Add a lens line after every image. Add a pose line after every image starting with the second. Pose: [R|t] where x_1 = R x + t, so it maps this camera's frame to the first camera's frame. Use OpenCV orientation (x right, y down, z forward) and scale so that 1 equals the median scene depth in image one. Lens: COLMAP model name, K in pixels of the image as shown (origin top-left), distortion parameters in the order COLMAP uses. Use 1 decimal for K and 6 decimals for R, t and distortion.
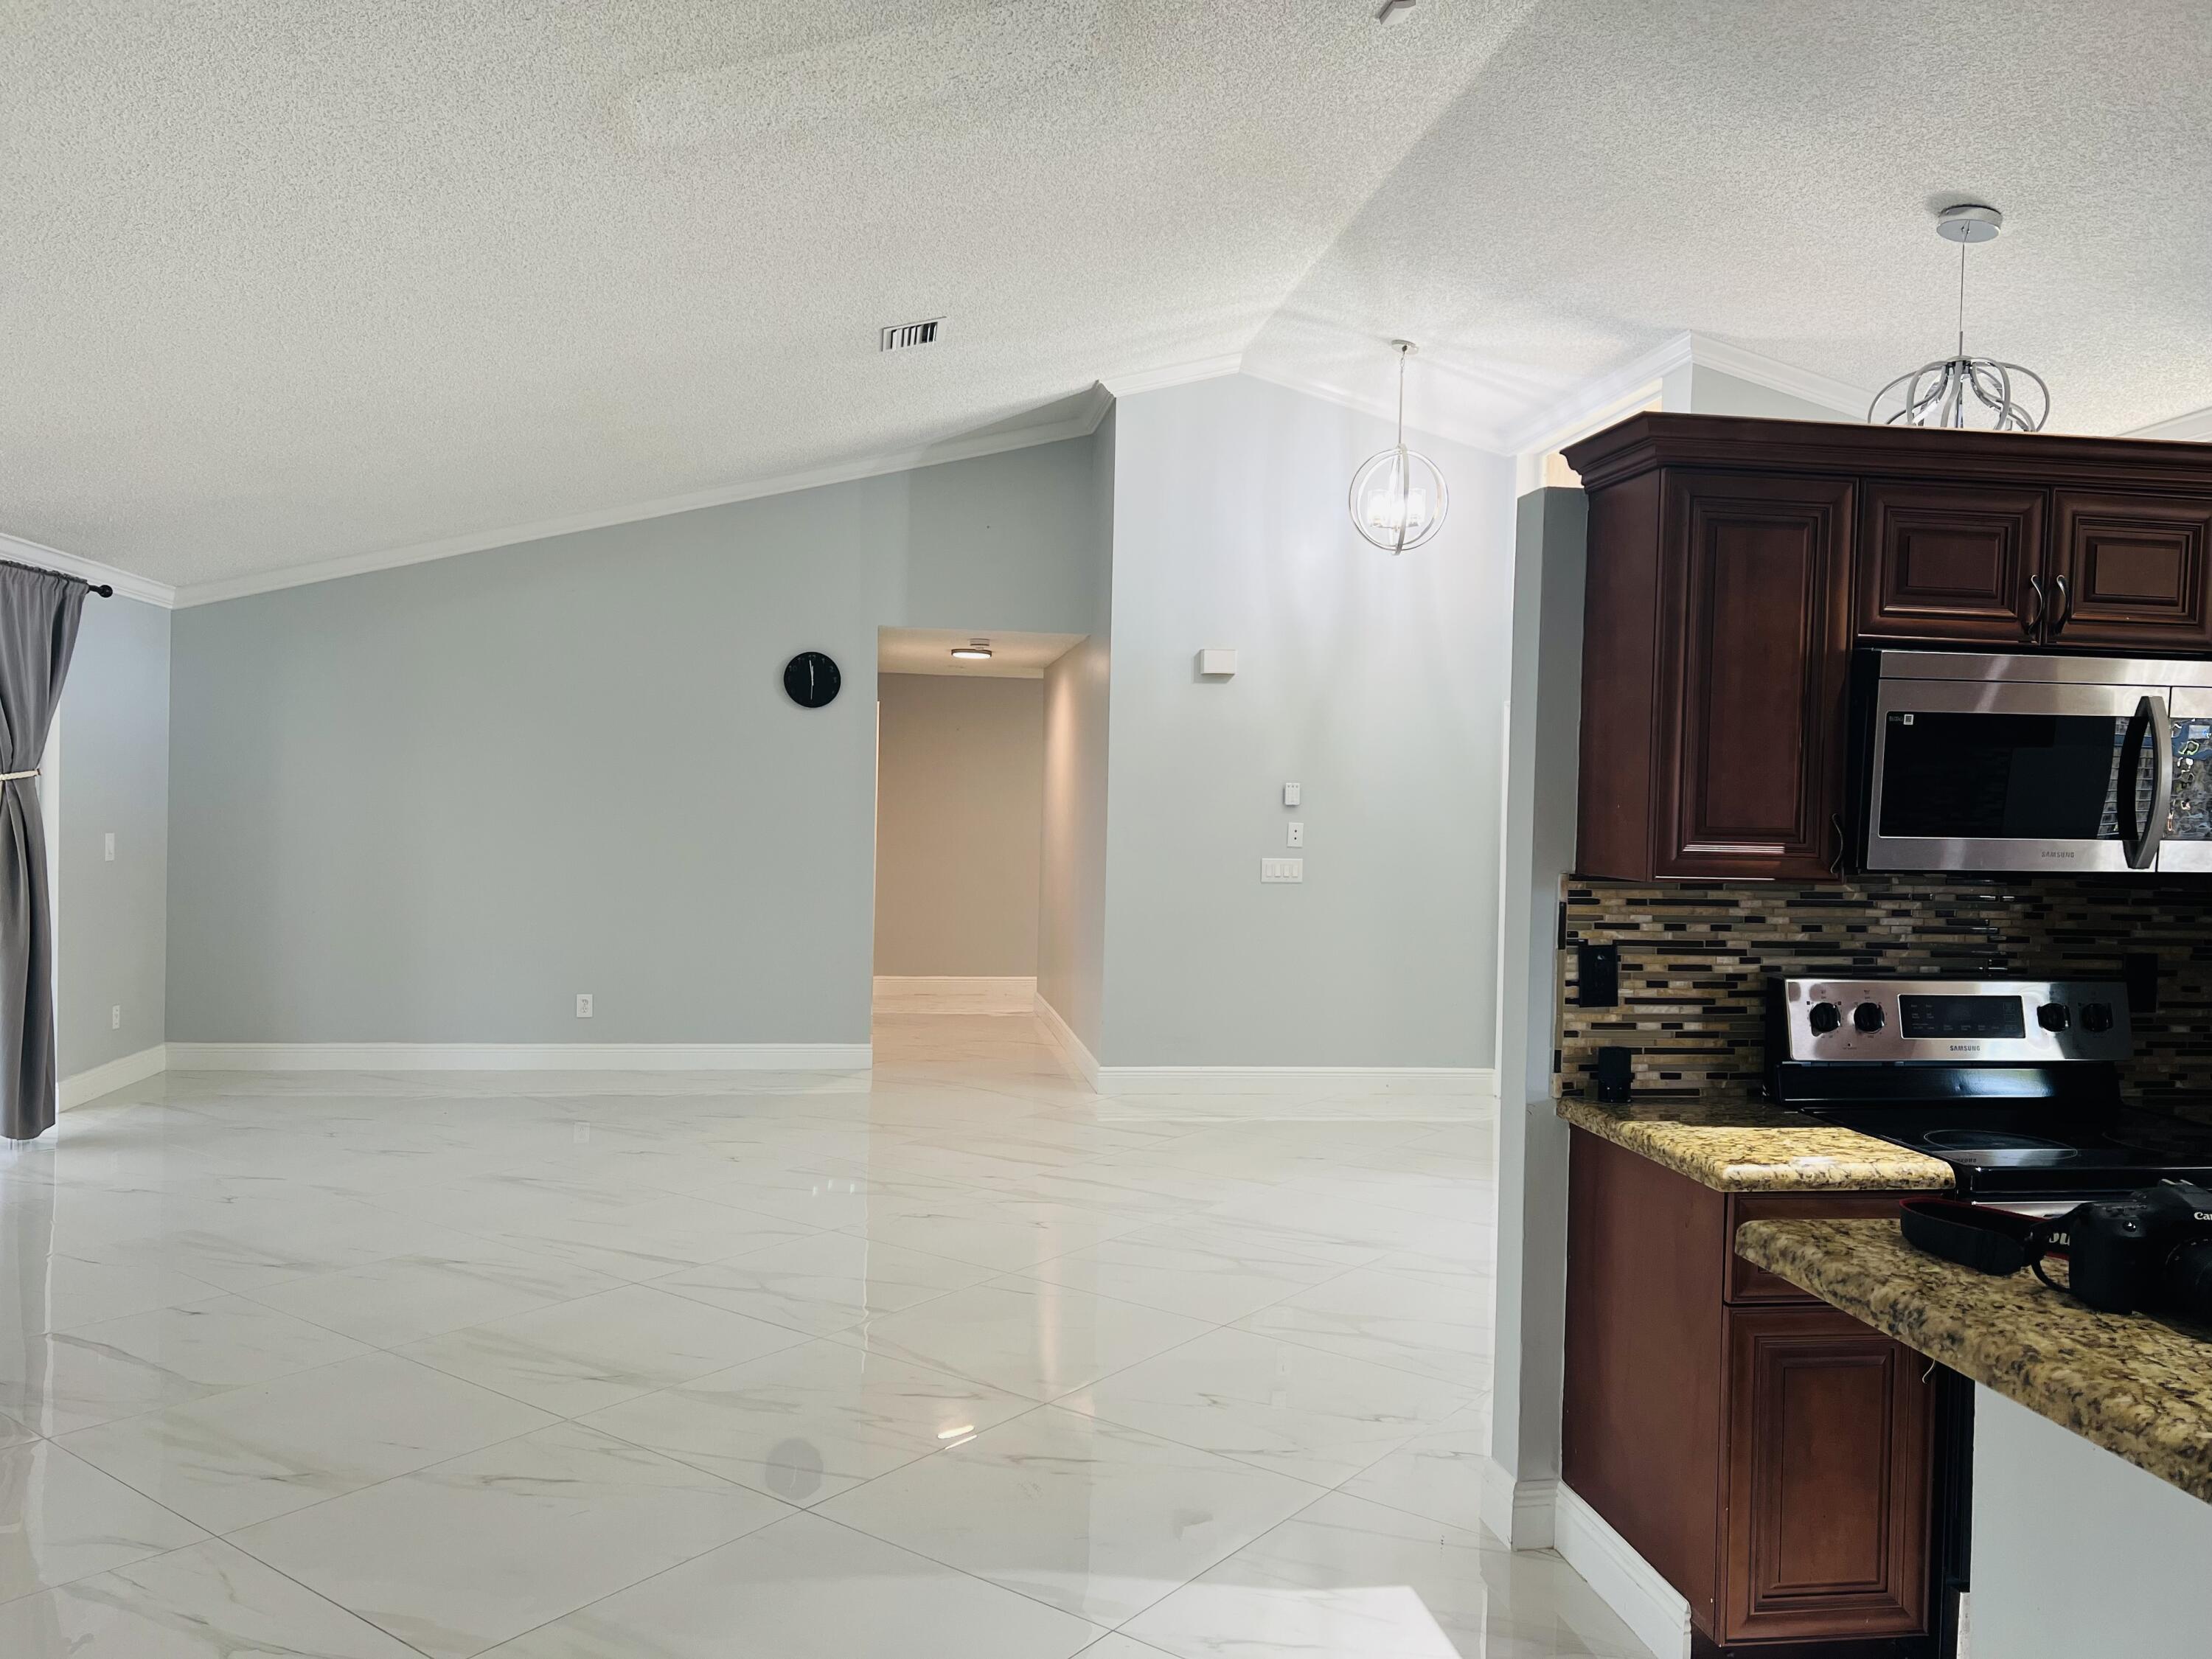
lens RADIAL K [[1667.1, 0, 1111.2], [0, 1667.1, 833.3], [0, 0, 1]] dist [0.046747, -0.055364]
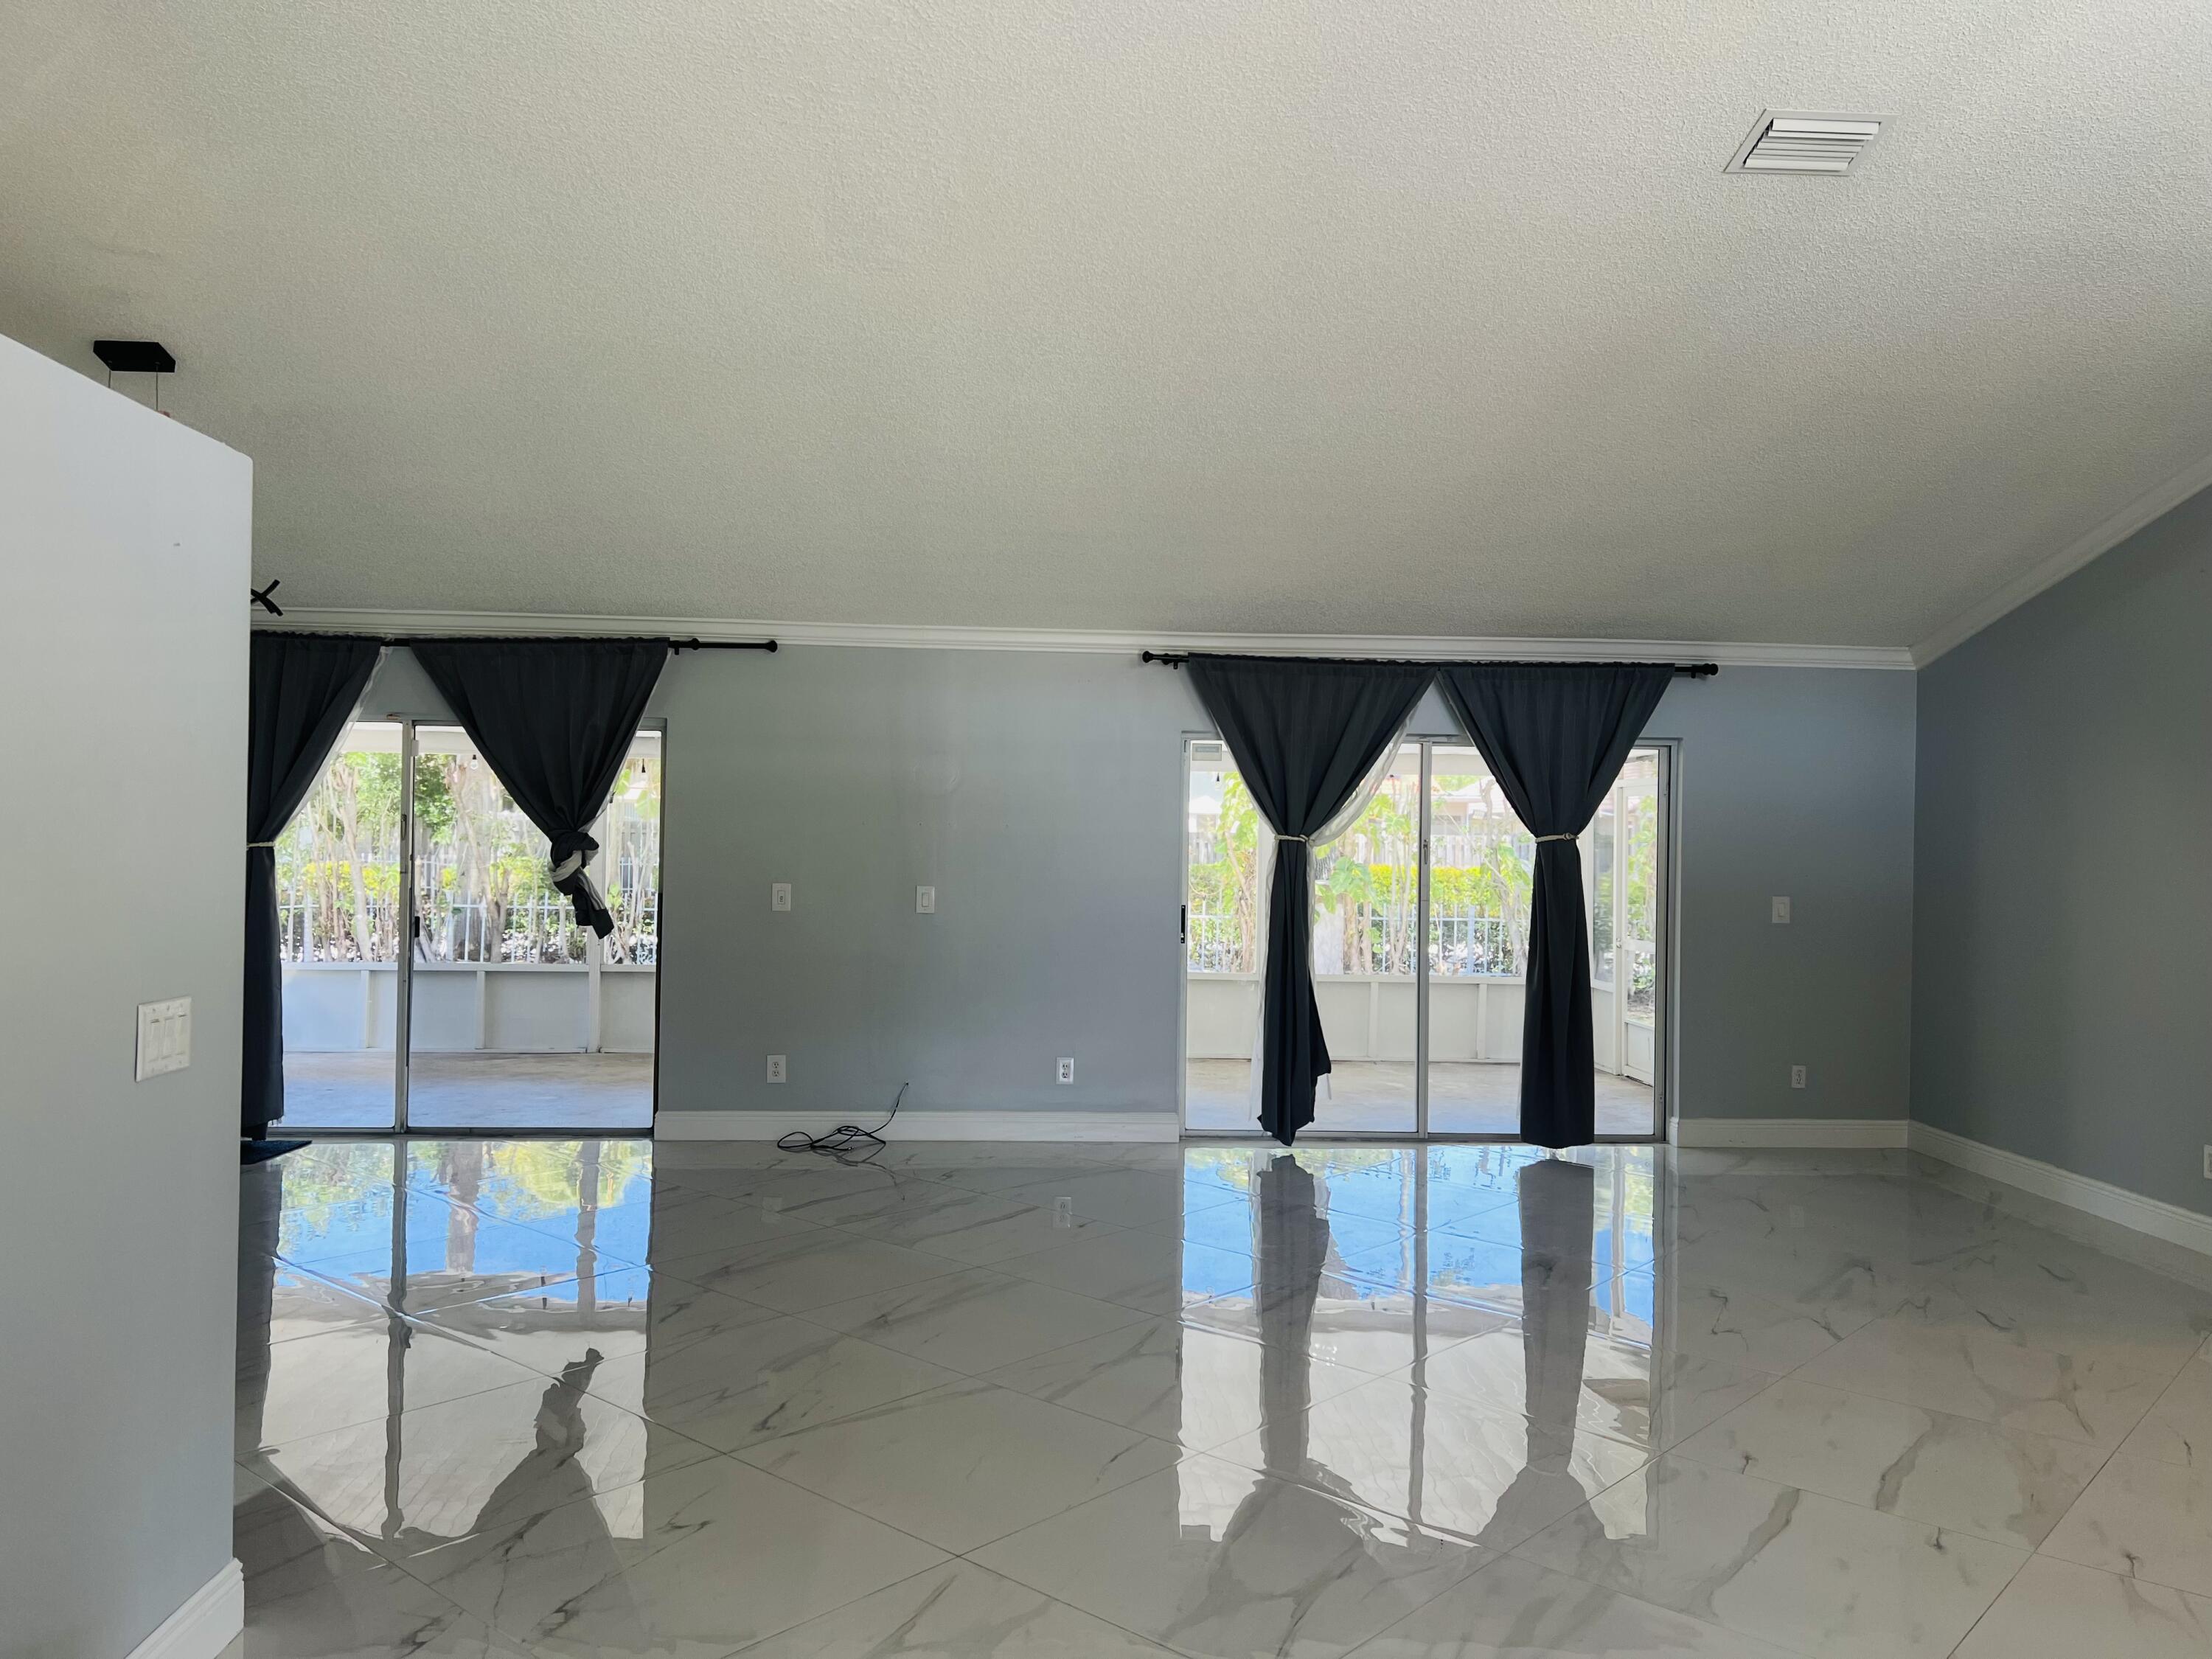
lens RADIAL K [[1661.2, 0, 1106.2], [0, 1661.2, 831.9], [0, 0, 1]] dist [0.075725, -0.089775]
pose [[-0.091331, -0.023677, -0.995539, 1.116669], [-0.036776, 0.999116, -0.020388, -0.010037], [0.995141, 0.034750, -0.092121, 1.577316]]
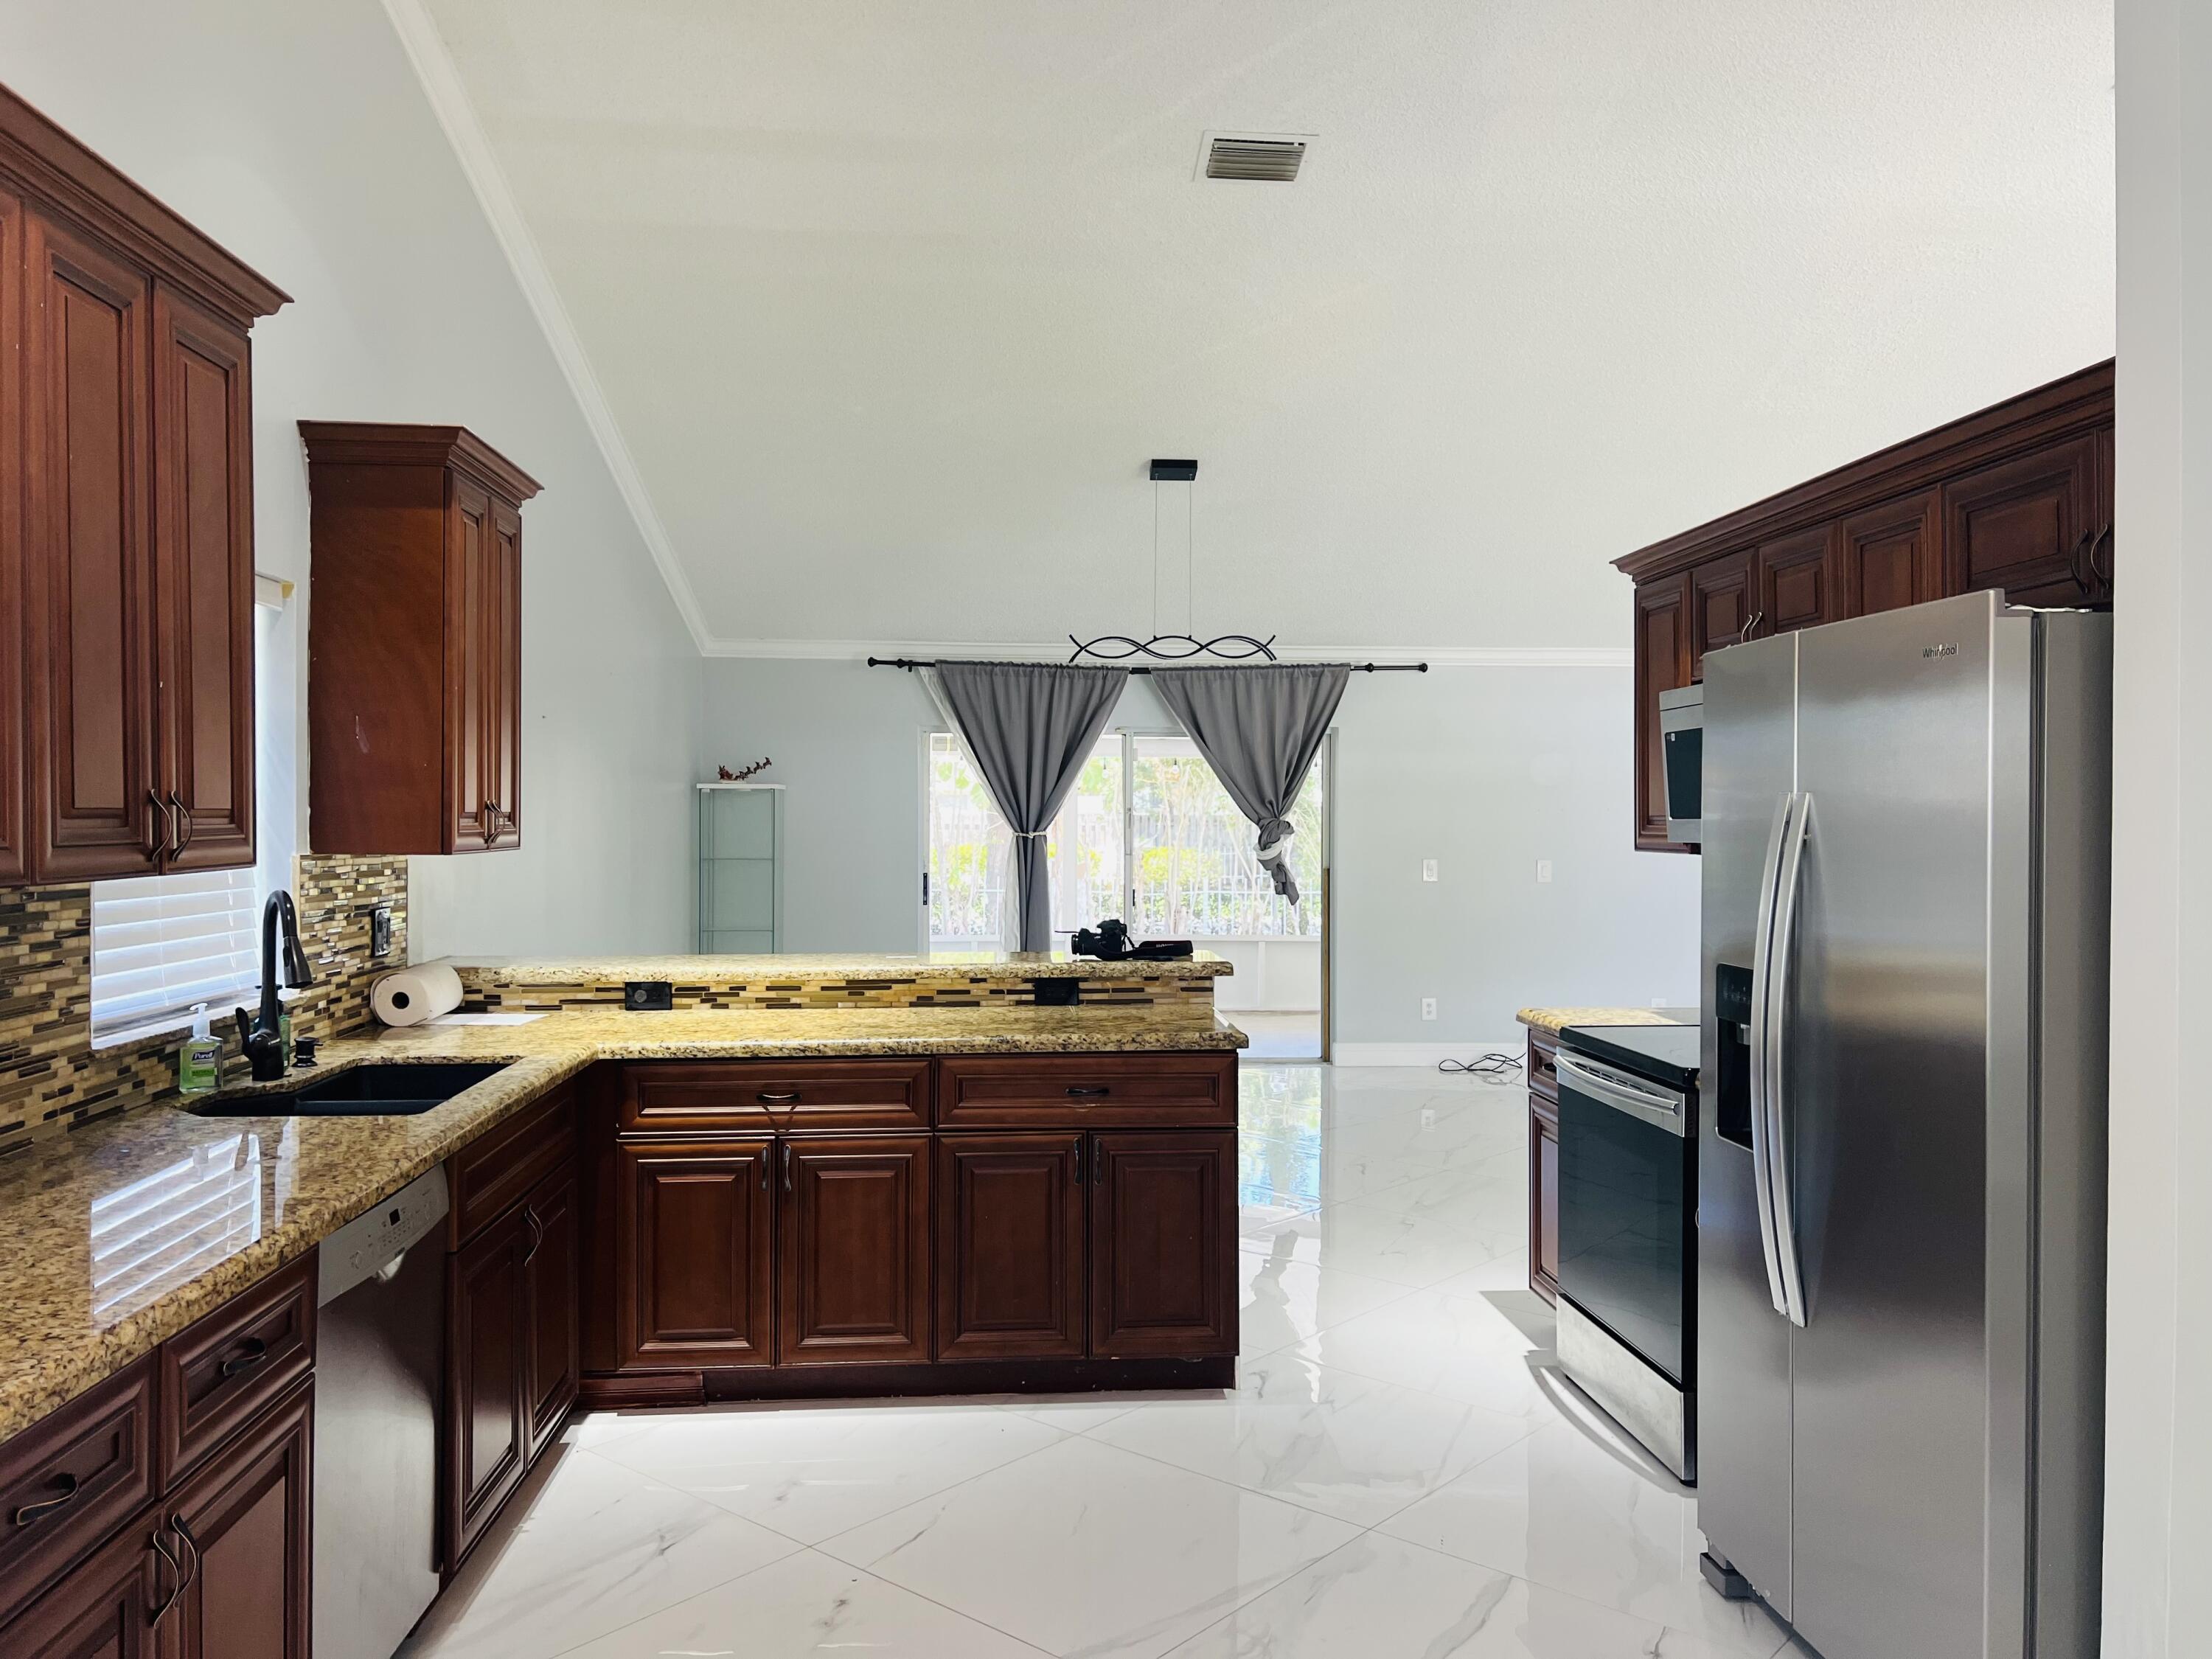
lens RADIAL K [[1661.2, 0, 1106.2], [0, 1661.2, 831.9], [0, 0, 1]] dist [0.075725, -0.089775]
pose [[-0.076899, -0.014553, -0.996933, 1.734937], [-0.024778, 0.999613, -0.012681, 0.038688], [0.996731, 0.023727, -0.077230, 0.565344]]
